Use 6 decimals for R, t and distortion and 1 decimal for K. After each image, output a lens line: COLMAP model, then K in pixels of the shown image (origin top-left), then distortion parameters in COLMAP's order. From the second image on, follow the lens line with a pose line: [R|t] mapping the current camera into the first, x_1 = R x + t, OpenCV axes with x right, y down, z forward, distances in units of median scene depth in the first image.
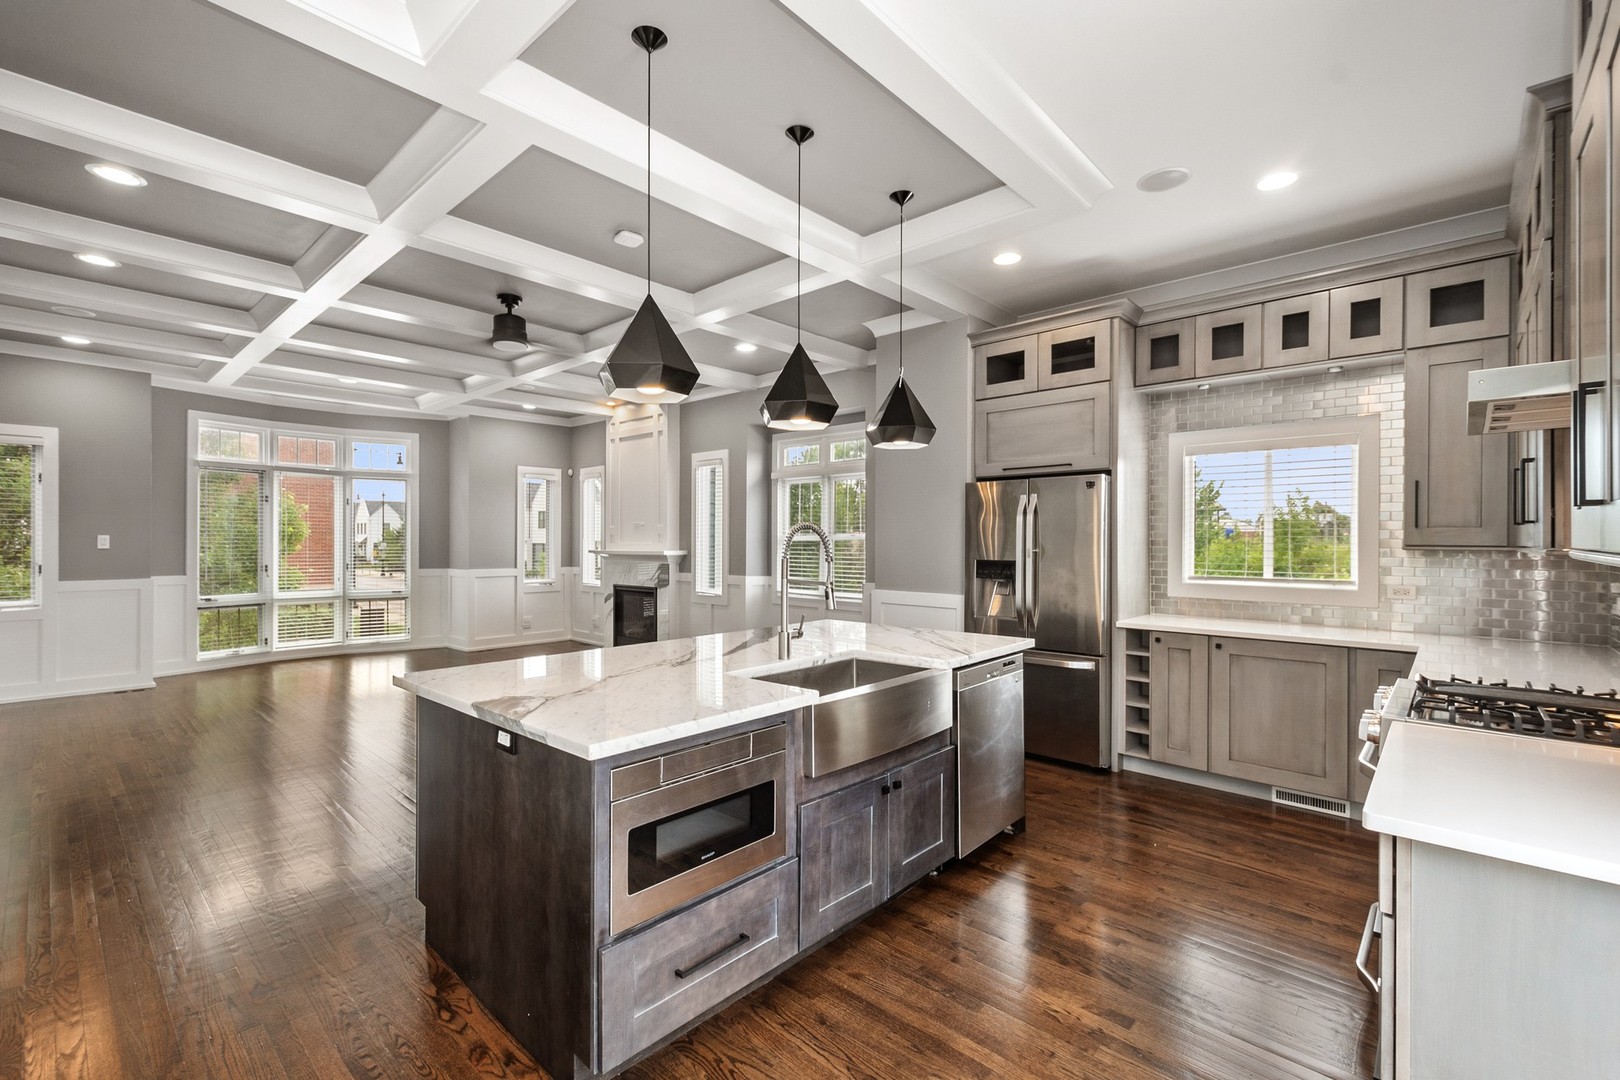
lens RADIAL K [[711.4, 0, 805.3], [0, 711.4, 537.3], [0, 0, 1]] dist [-0.014252, -0.000093]
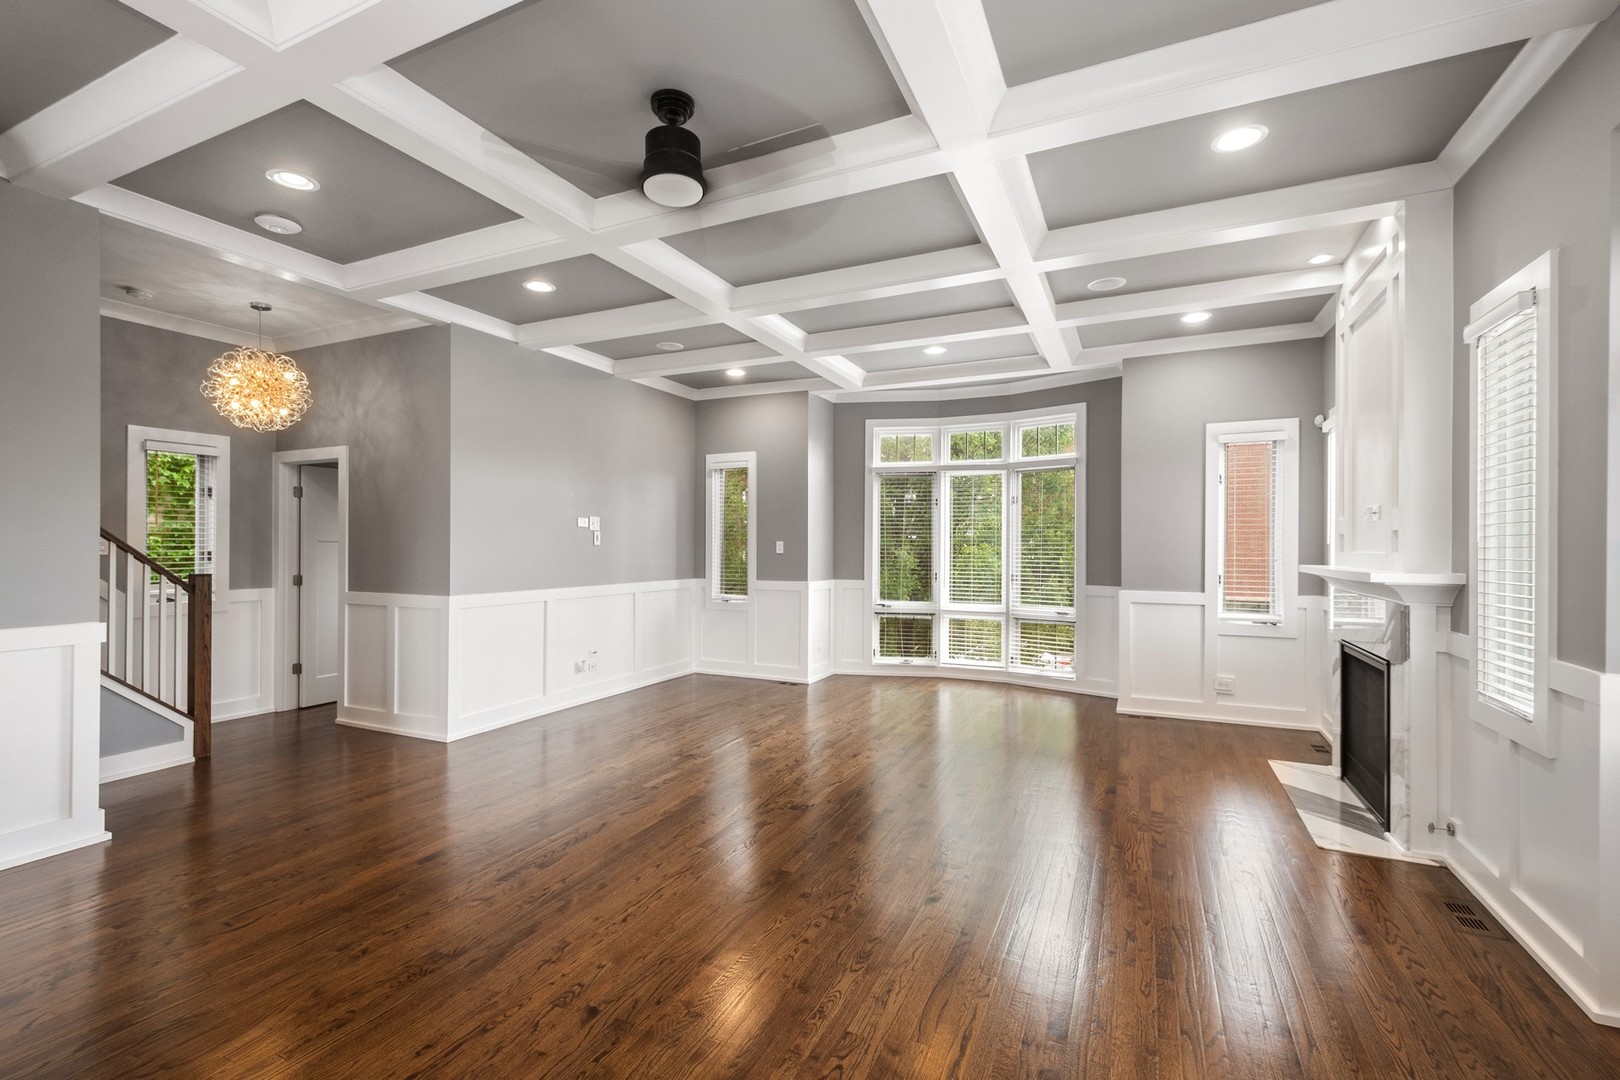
lens RADIAL K [[711.4, 0, 805.3], [0, 711.4, 537.3], [0, 0, 1]] dist [-0.014252, -0.000093]
pose [[0.319079, -0.014988, -0.947610, 0.066532], [0.005381, 0.999887, -0.014003, 0.003753], [0.947713, -0.000631, 0.319124, 0.552862]]
